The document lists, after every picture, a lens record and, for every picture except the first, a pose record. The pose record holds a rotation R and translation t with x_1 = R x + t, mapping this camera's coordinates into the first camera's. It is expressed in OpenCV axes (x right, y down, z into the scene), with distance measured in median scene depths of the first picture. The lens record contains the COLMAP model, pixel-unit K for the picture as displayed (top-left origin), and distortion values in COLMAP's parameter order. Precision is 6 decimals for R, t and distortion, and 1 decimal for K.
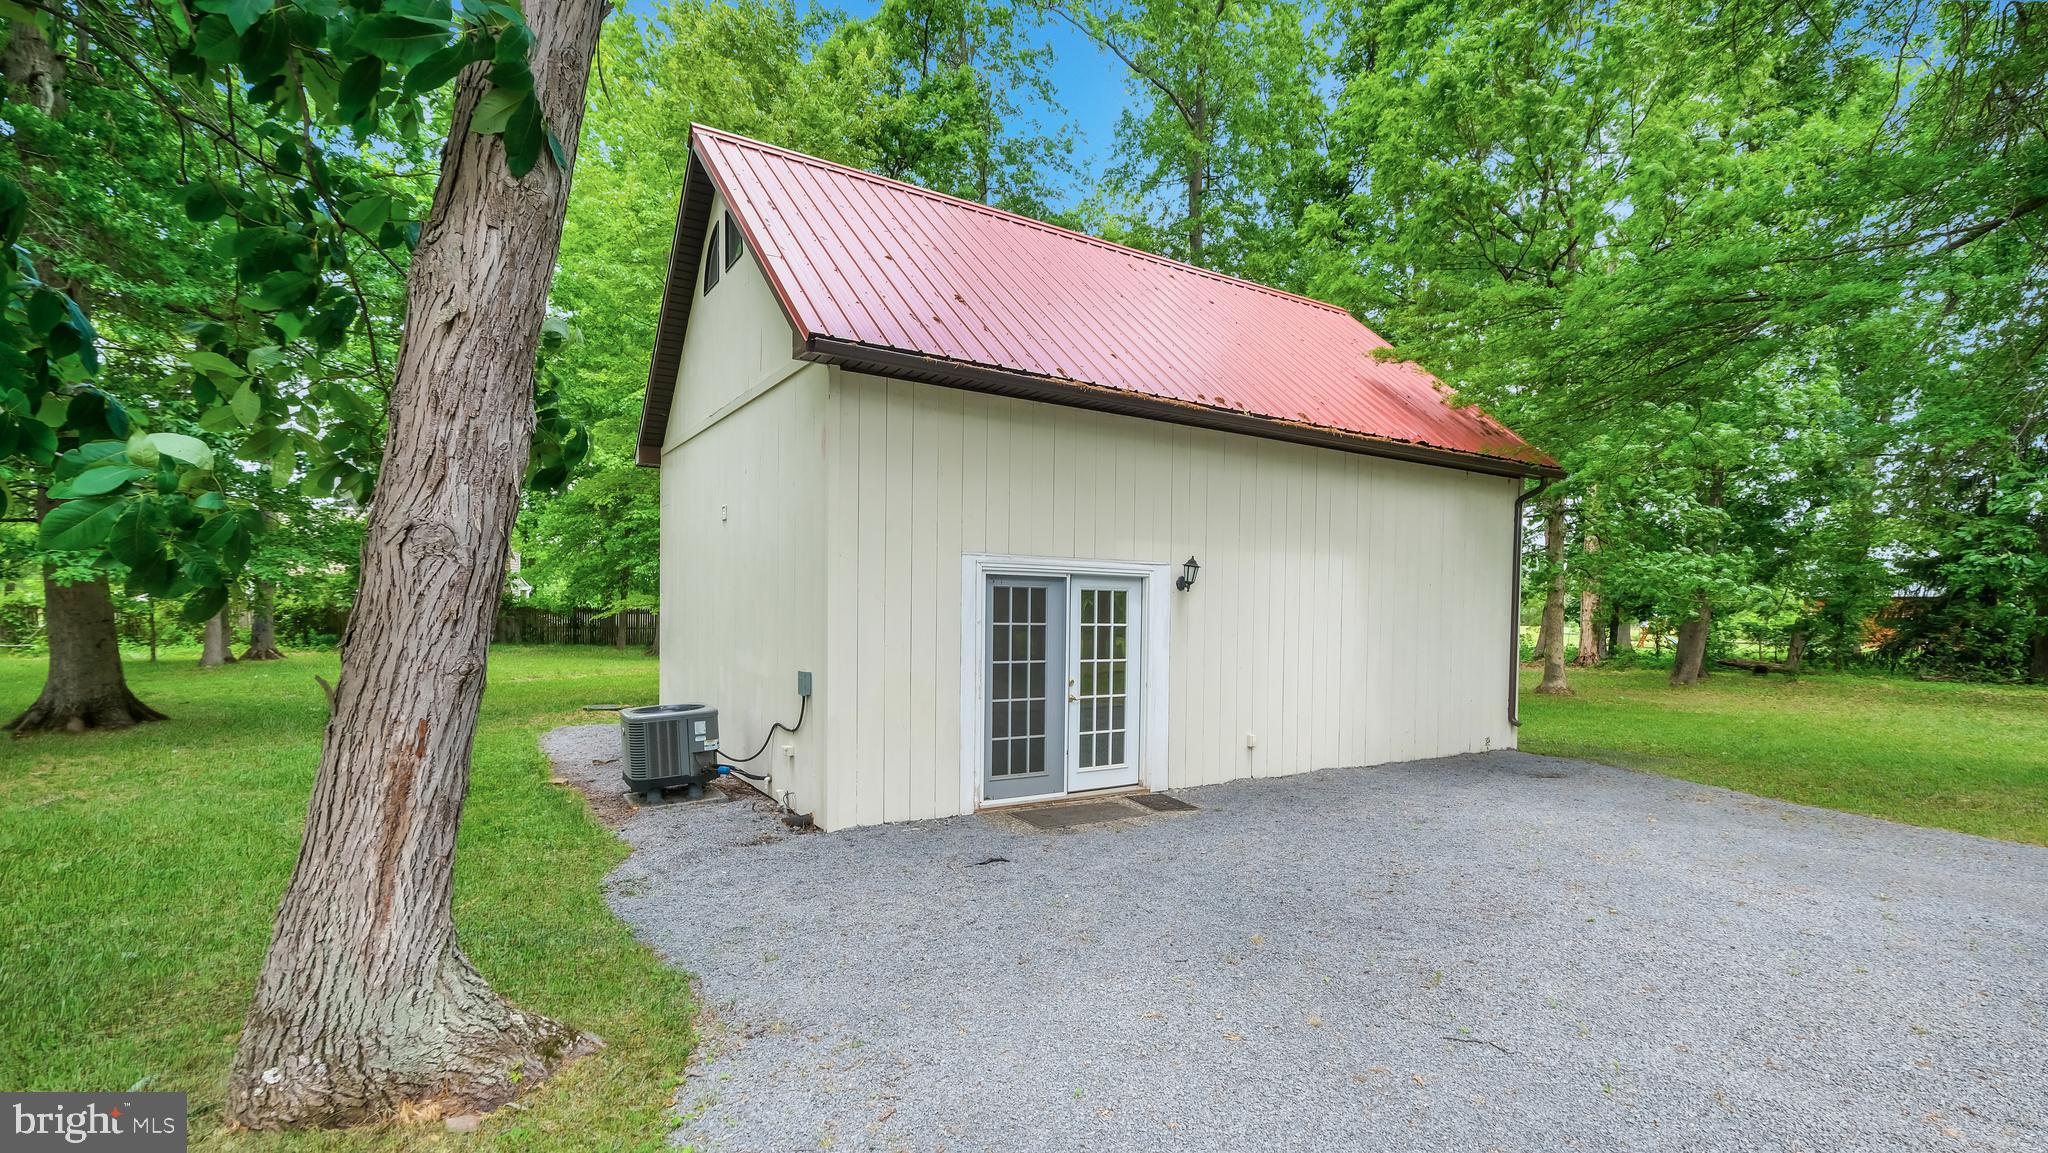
lens RADIAL K [[922.5, 0, 1024.1], [0, 922.5, 628.9], [0, 0, 1]] dist [-0.000843, -0.000018]
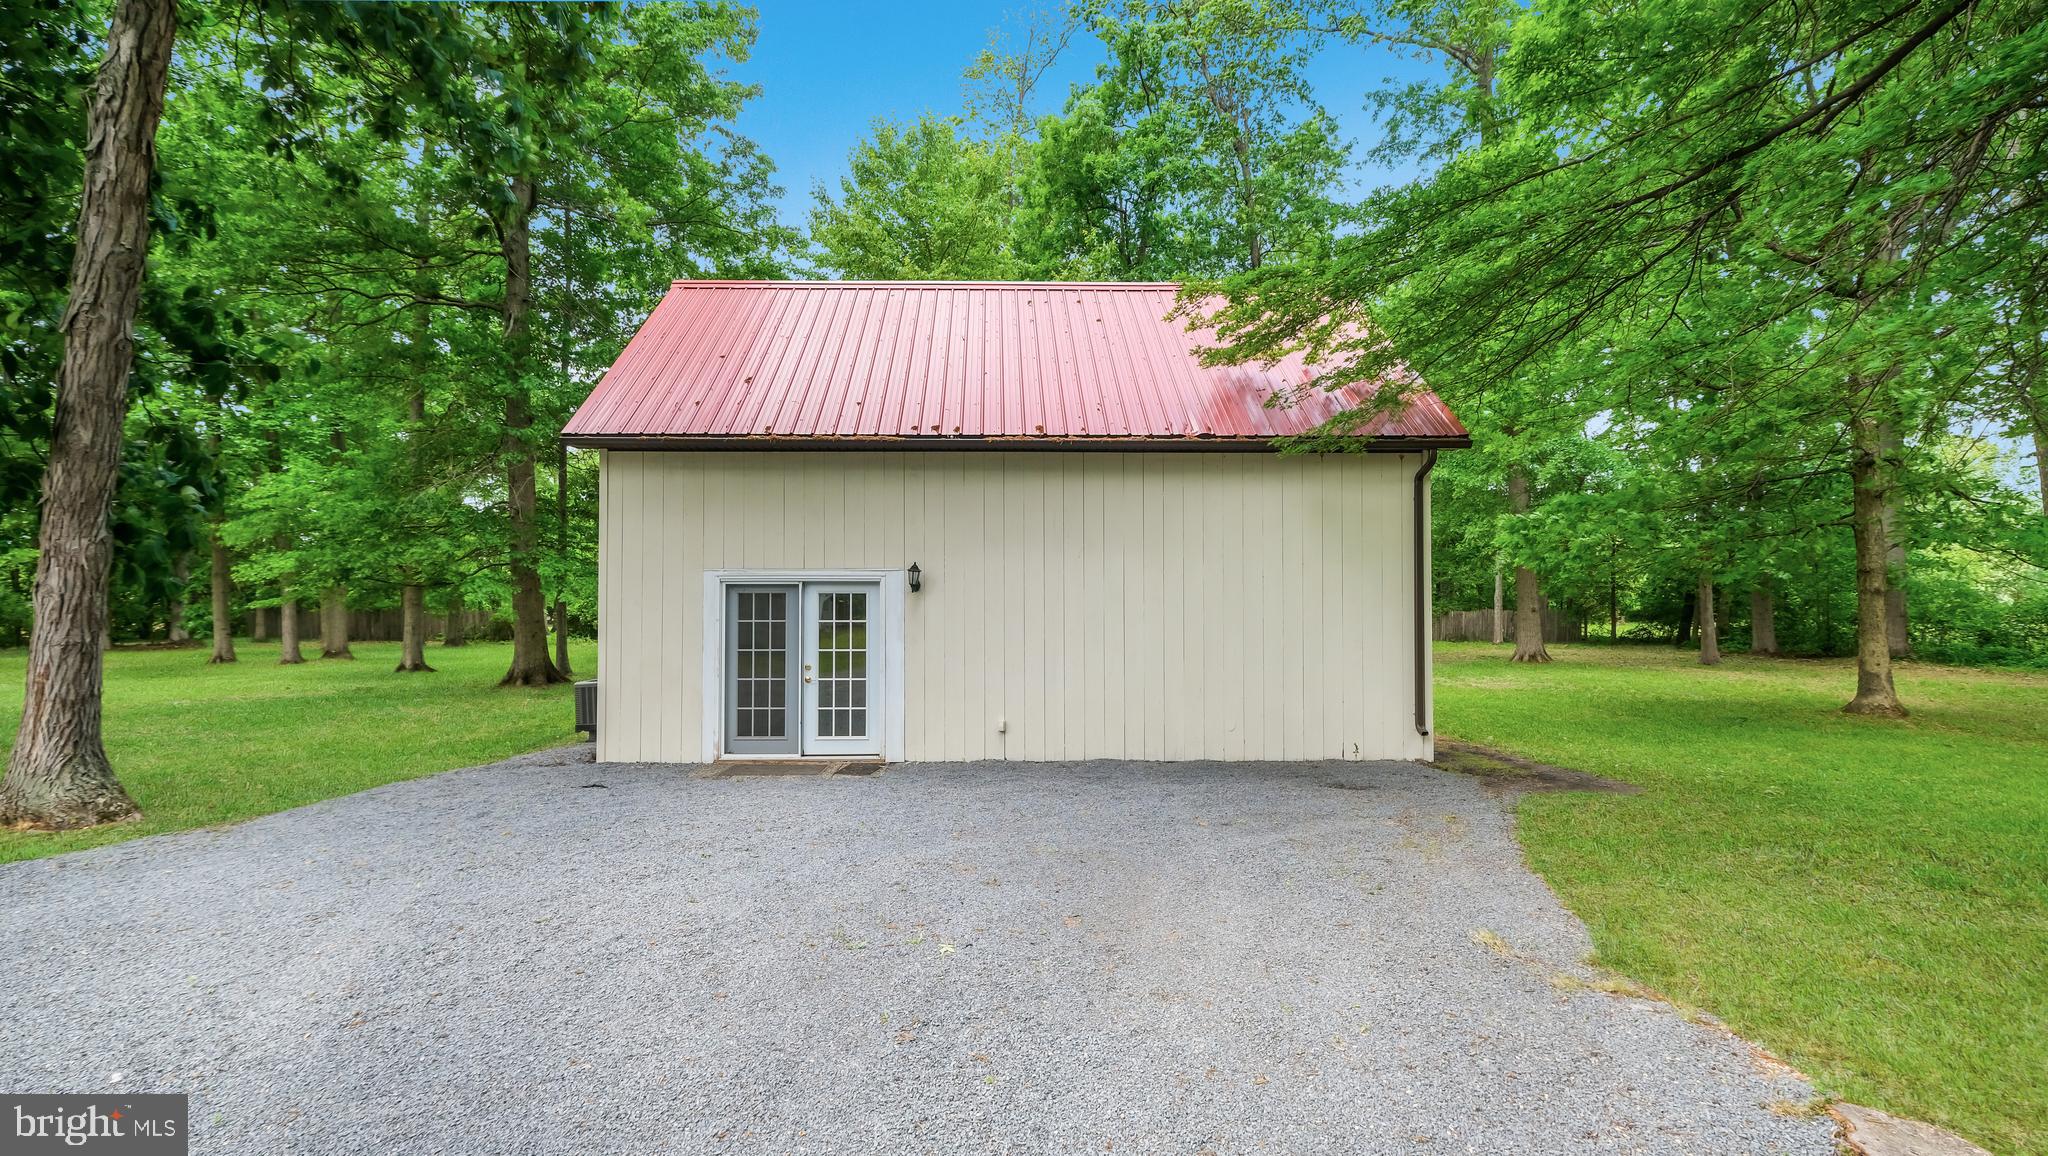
lens RADIAL K [[890.1, 0, 1013.9], [0, 890.1, 573.3], [0, 0, 1]] dist [0.003509, 0.000237]
pose [[0.853663, -0.033023, -0.519778, 0.917528], [0.003366, 0.998317, -0.057897, 0.001687], [0.520815, 0.047675, 0.852337, 0.102425]]
